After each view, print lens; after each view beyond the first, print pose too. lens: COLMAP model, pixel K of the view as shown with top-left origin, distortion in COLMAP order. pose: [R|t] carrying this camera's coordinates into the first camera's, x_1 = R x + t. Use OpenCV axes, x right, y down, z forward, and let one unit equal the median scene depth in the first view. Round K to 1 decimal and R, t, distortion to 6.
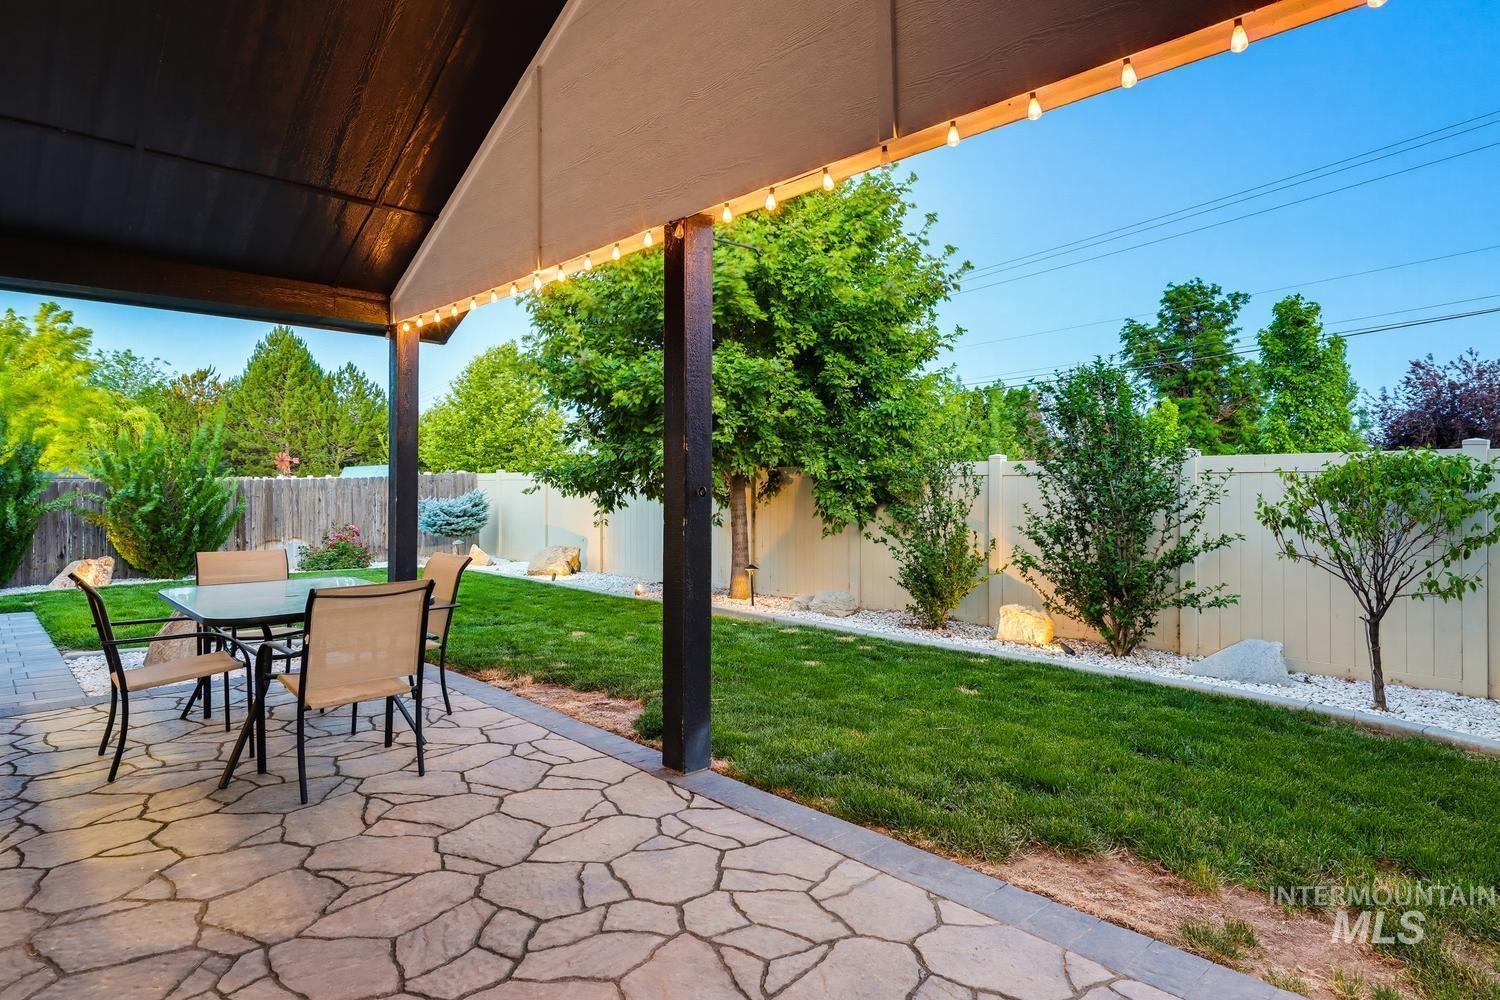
lens RADIAL K [[810.9, 0, 750.4], [0, 810.9, 481.4], [0, 0, 1]] dist [0.007344, -0.000336]
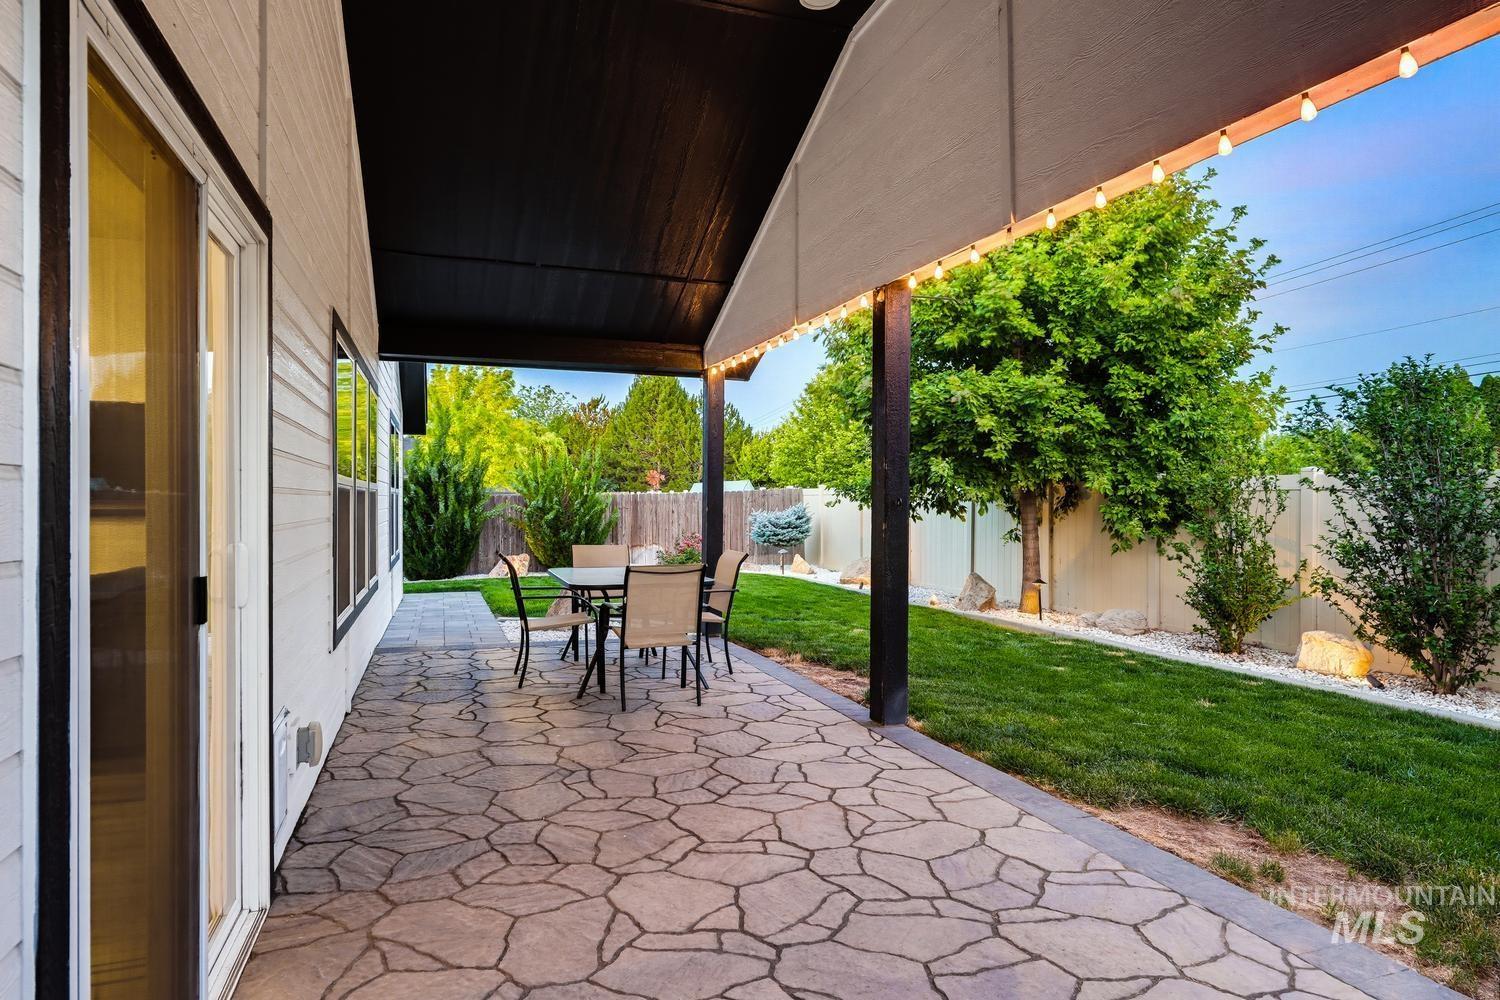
lens RADIAL K [[883.2, 0, 750.0], [0, 883.2, 500.0], [0, 0, 1]] dist [0.024564, -0.000082]
pose [[0.911232, 0.004254, -0.411871, 0.155295], [-0.003127, 0.999989, 0.003410, 0.002775], [0.411881, -0.001820, 0.911236, -0.179038]]
